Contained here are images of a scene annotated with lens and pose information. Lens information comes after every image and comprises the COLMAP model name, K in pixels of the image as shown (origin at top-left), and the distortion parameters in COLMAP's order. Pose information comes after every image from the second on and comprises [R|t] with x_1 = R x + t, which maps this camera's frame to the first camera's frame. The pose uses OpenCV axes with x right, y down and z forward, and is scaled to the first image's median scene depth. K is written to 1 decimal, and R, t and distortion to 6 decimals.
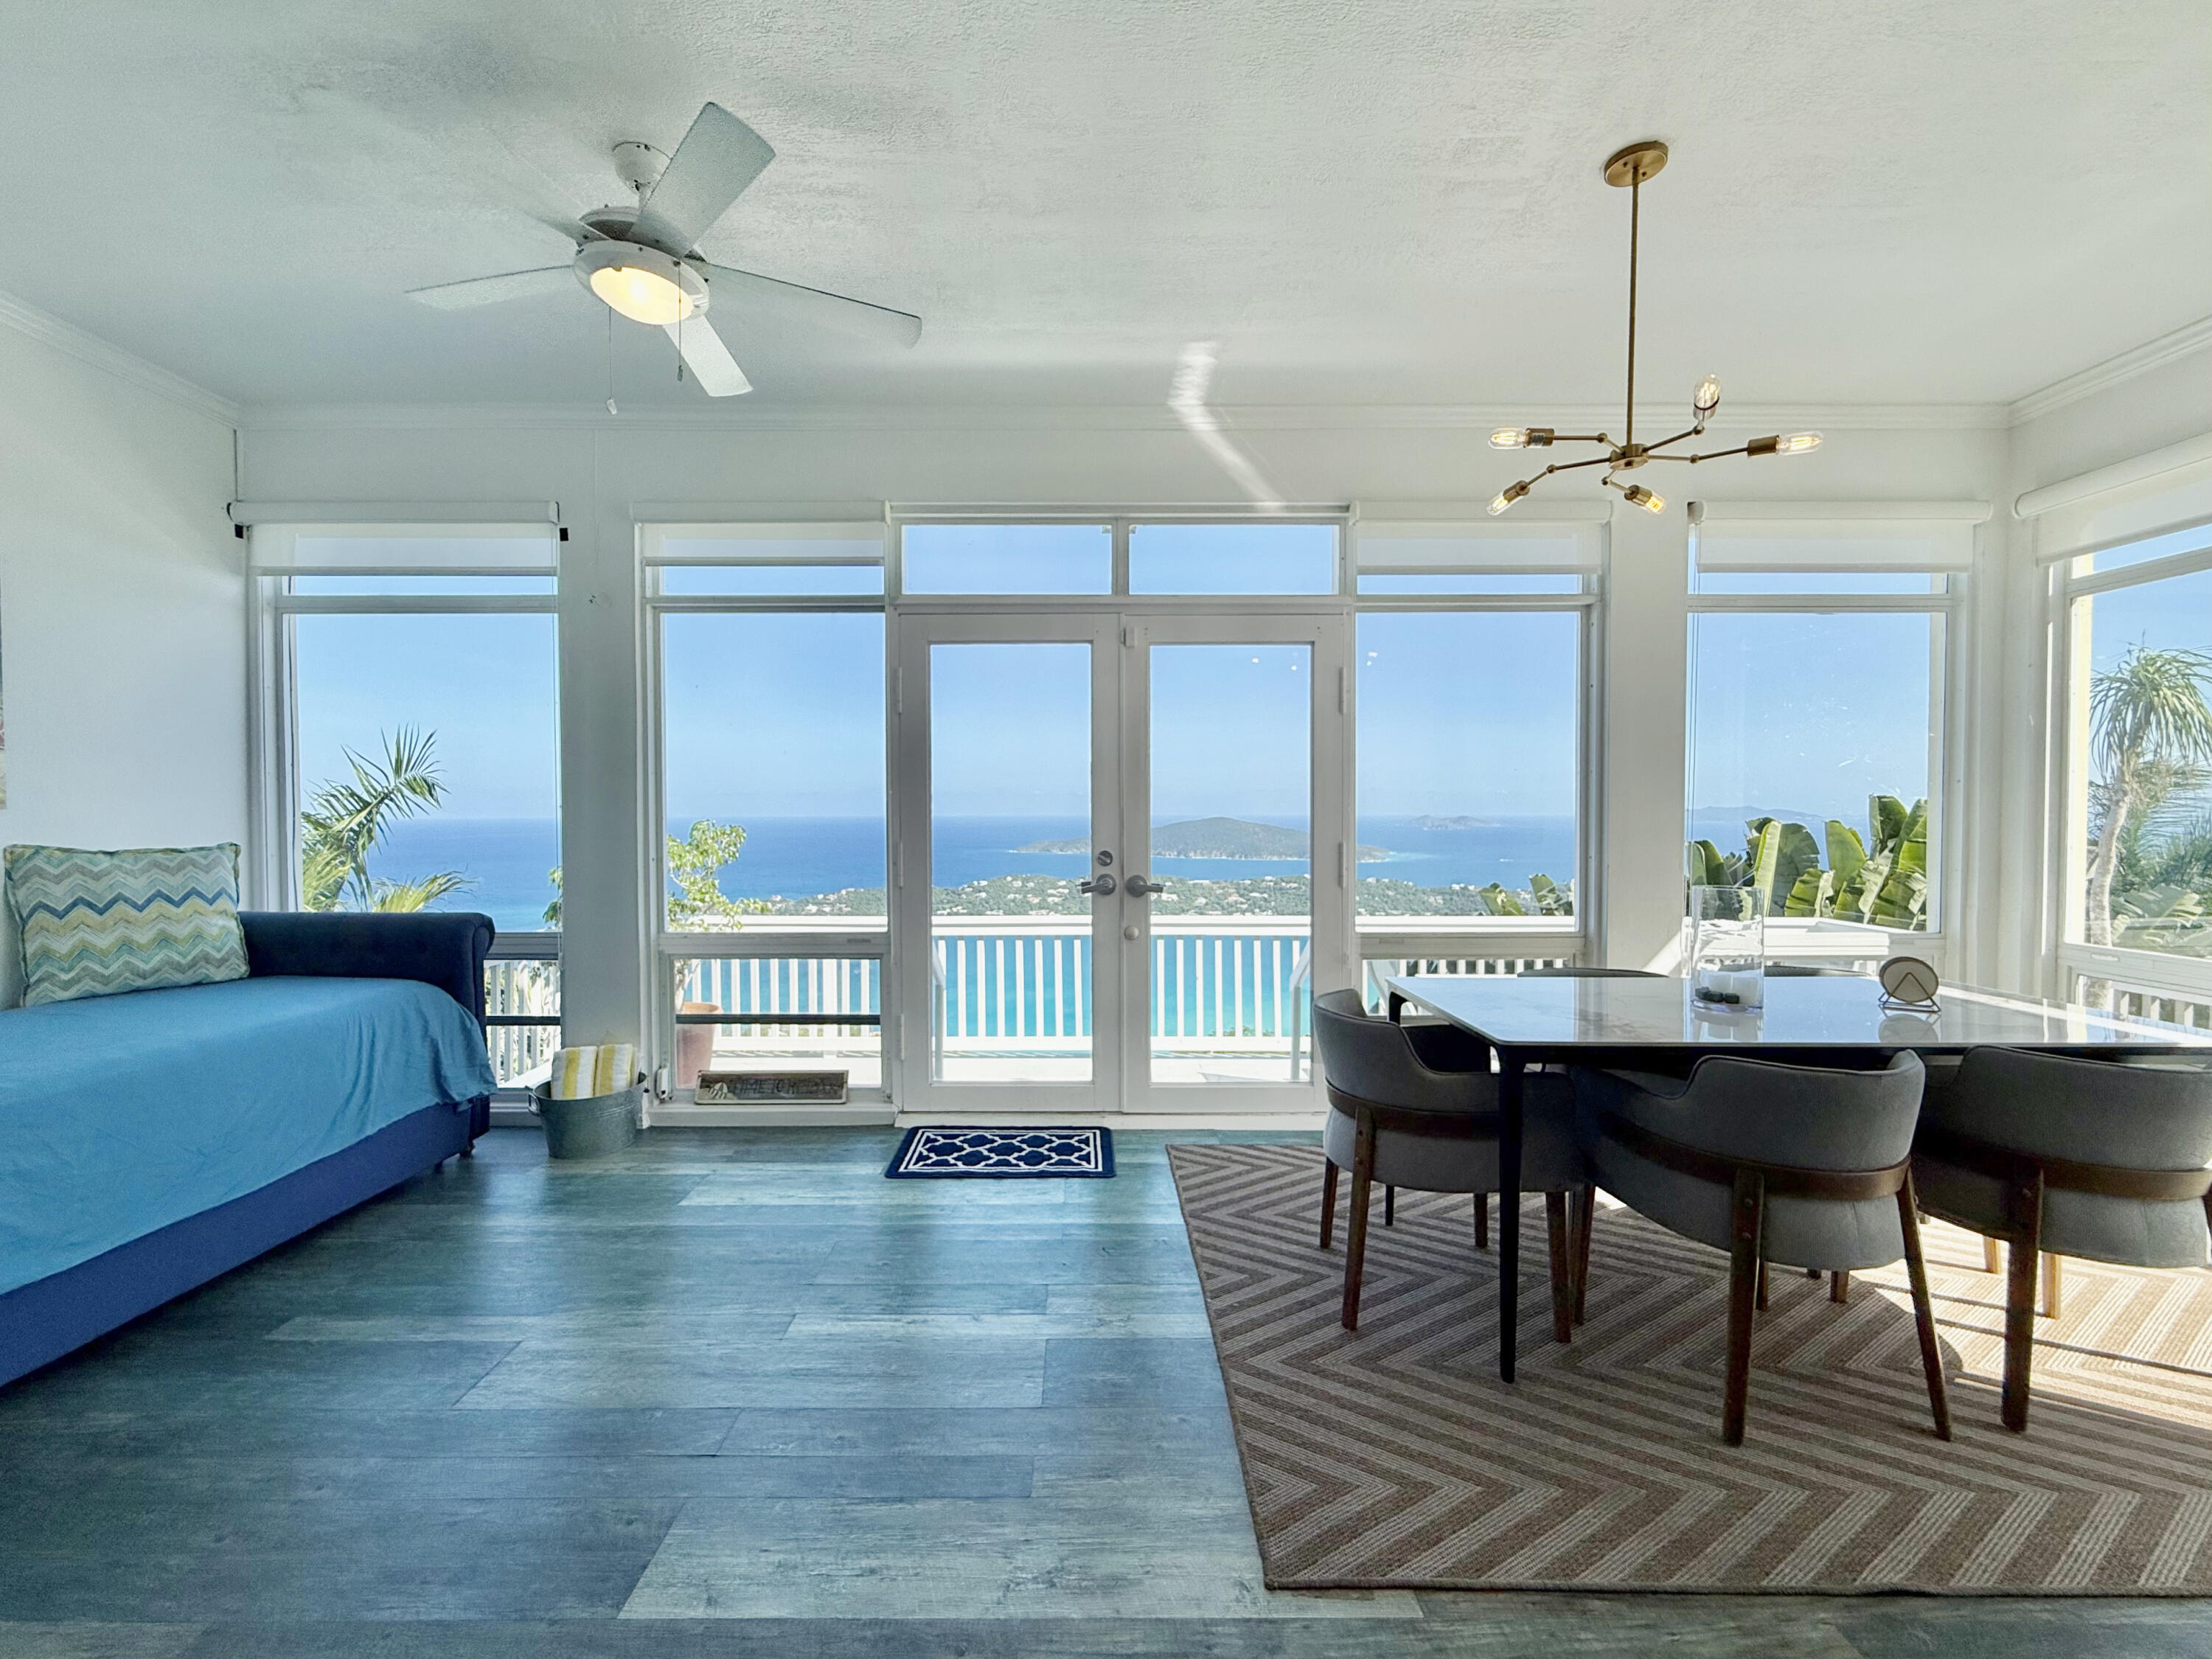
lens RADIAL K [[925.6, 0, 1087.6], [0, 925.6, 833.2], [0, 0, 1]] dist [-0.007389, 0.000065]
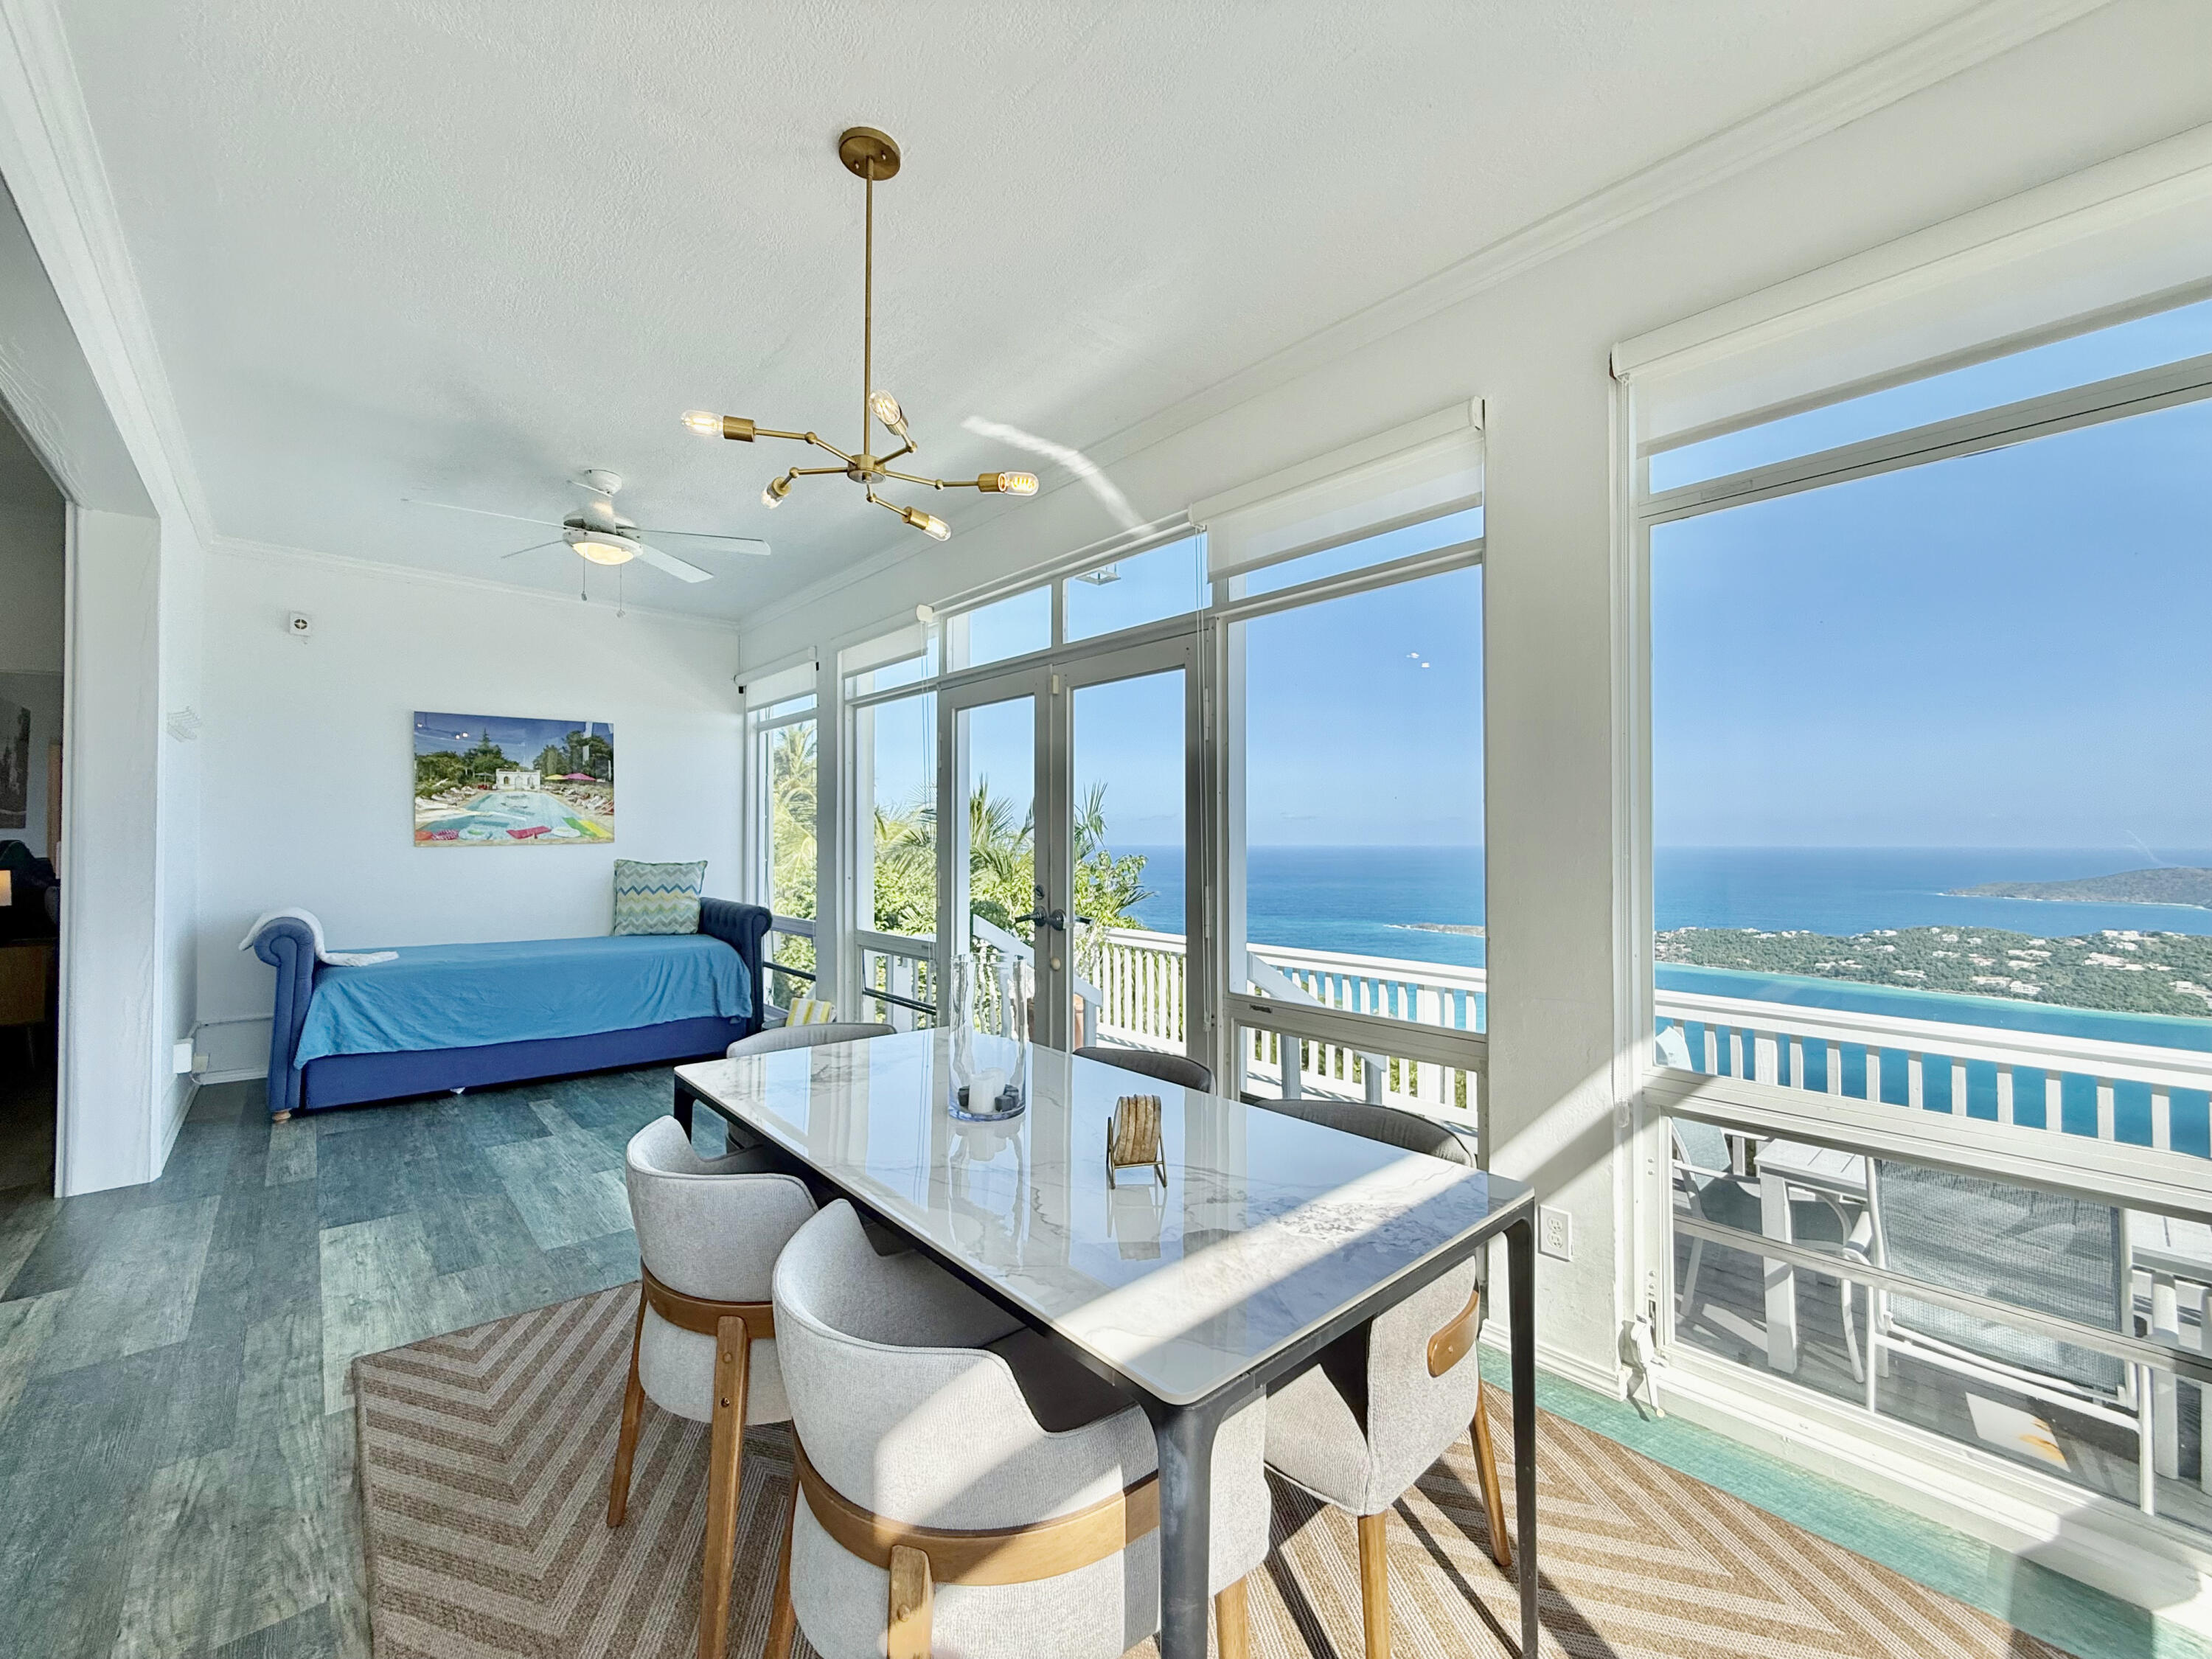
lens RADIAL K [[886.0, 0, 1096.1], [0, 886.0, 829.4], [0, 0, 1]] dist [-0.000006, 0.000146]
pose [[0.664221, -0.006387, -0.747509, 0.848132], [-0.020291, 0.999441, -0.026569, -0.019067], [0.747261, 0.032815, 0.663720, 0.366021]]
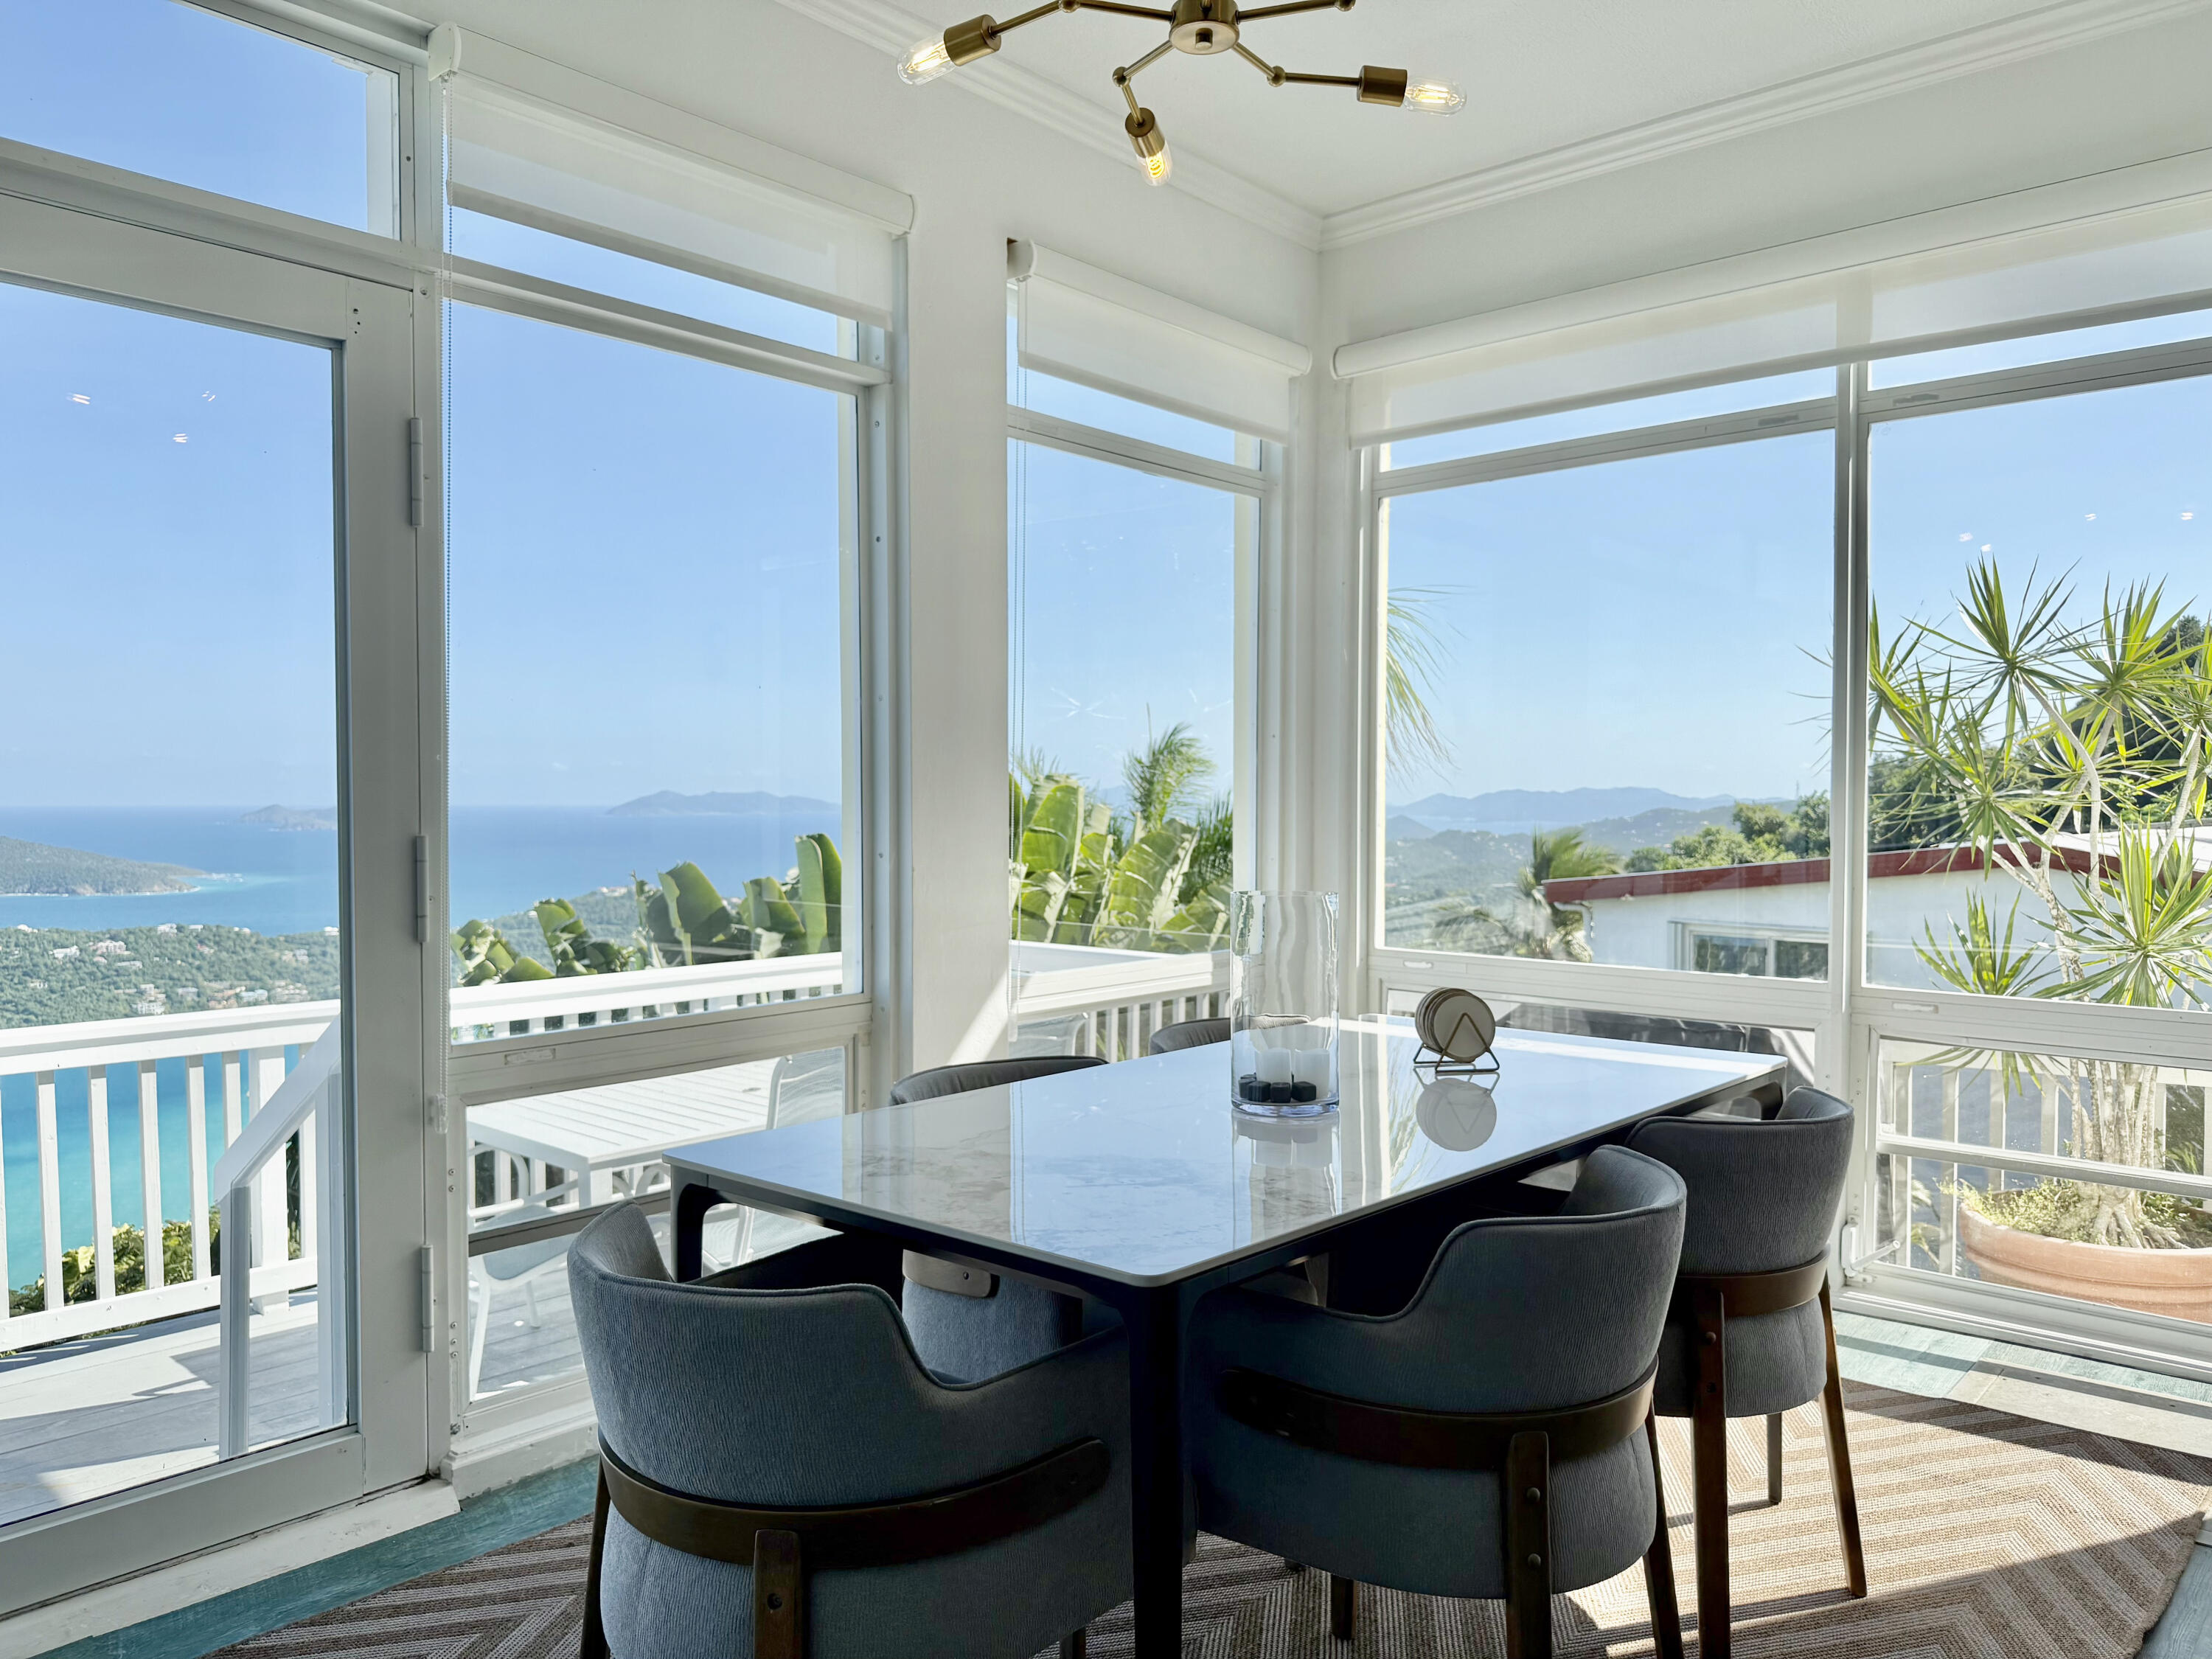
lens RADIAL K [[1548.8, 0, 1091.6], [0, 1548.8, 832.7], [0, 0, 1]] dist [0.030800, -0.018794]
pose [[0.672348, -0.016685, 0.740047, -0.047063], [0.017995, 0.999819, 0.006193, 0.010560], [-0.740017, 0.009153, 0.672526, 0.306736]]
